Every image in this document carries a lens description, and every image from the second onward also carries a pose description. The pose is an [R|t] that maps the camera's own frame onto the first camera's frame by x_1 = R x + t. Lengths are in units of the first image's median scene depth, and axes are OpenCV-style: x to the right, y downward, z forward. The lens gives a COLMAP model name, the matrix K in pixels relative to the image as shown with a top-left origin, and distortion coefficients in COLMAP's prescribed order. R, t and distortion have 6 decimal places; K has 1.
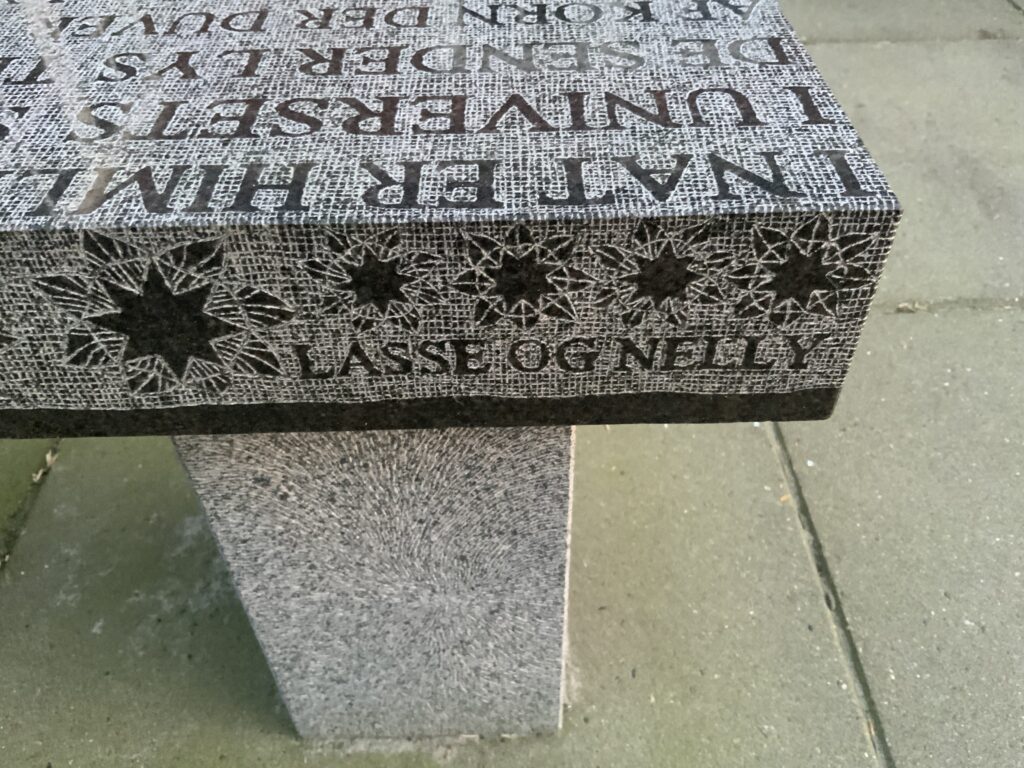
lens RADIAL K [[861.1, 0, 508.1], [0, 861.1, 383.3], [0, 0, 1]] dist [0.050058, -0.145829]
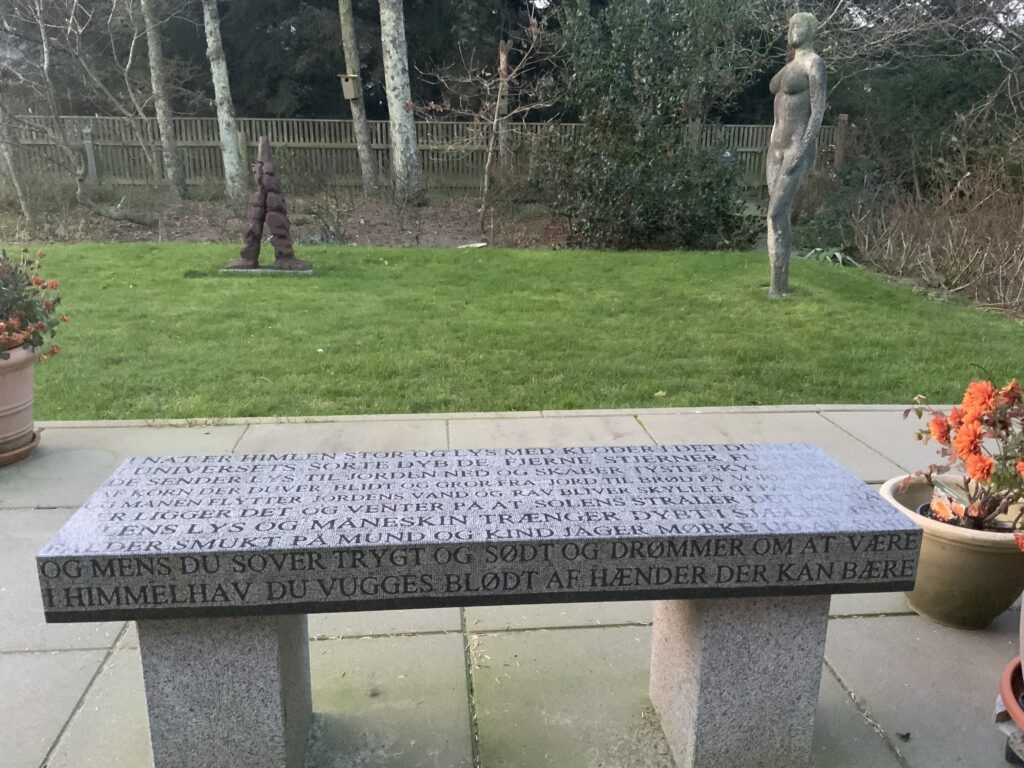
lens RADIAL K [[861.1, 0, 518.0], [0, 861.1, 380.0], [0, 0, 1]] dist [0.050058, -0.145829]
pose [[-0.996889, 0.025227, -0.074678, -1.340428], [-0.051819, 0.504159, 0.862055, -4.458484], [0.059397, 0.863242, -0.501283, 2.940319]]
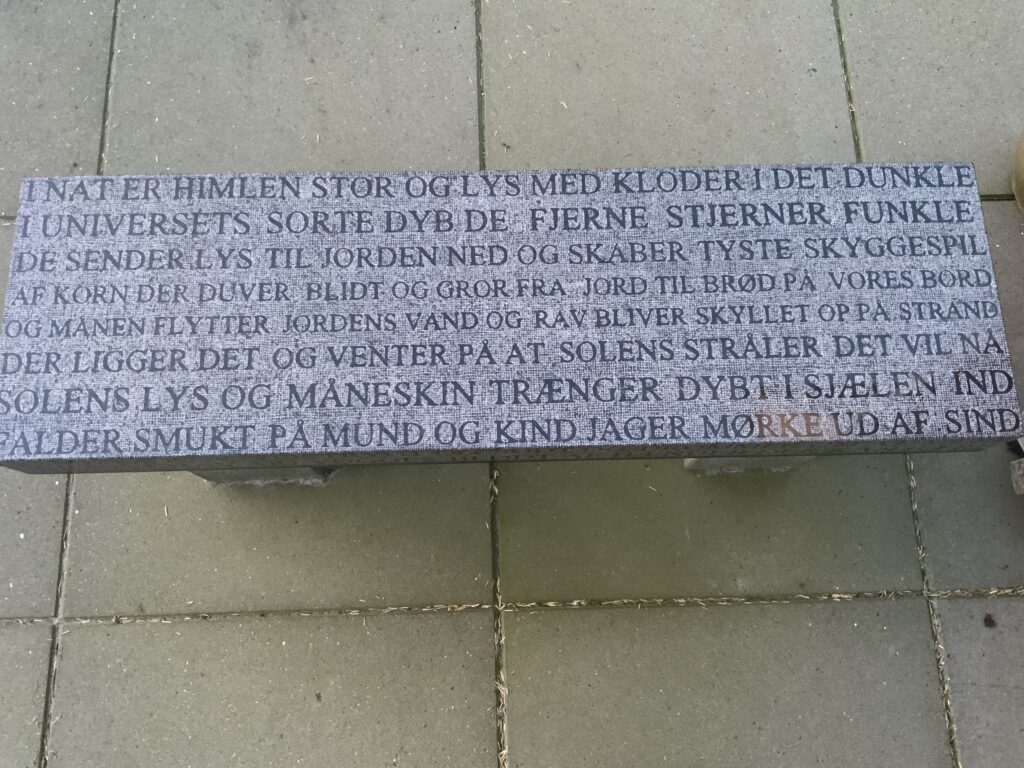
lens RADIAL K [[861.1, 0, 510.0], [0, 861.1, 387.6], [0, 0, 1]] dist [0.050058, -0.145829]
pose [[-0.999985, 0.004357, -0.003286, -1.508990], [-0.005031, -0.502428, 0.864604, -3.532853], [0.002116, 0.864608, 0.502443, -0.114901]]
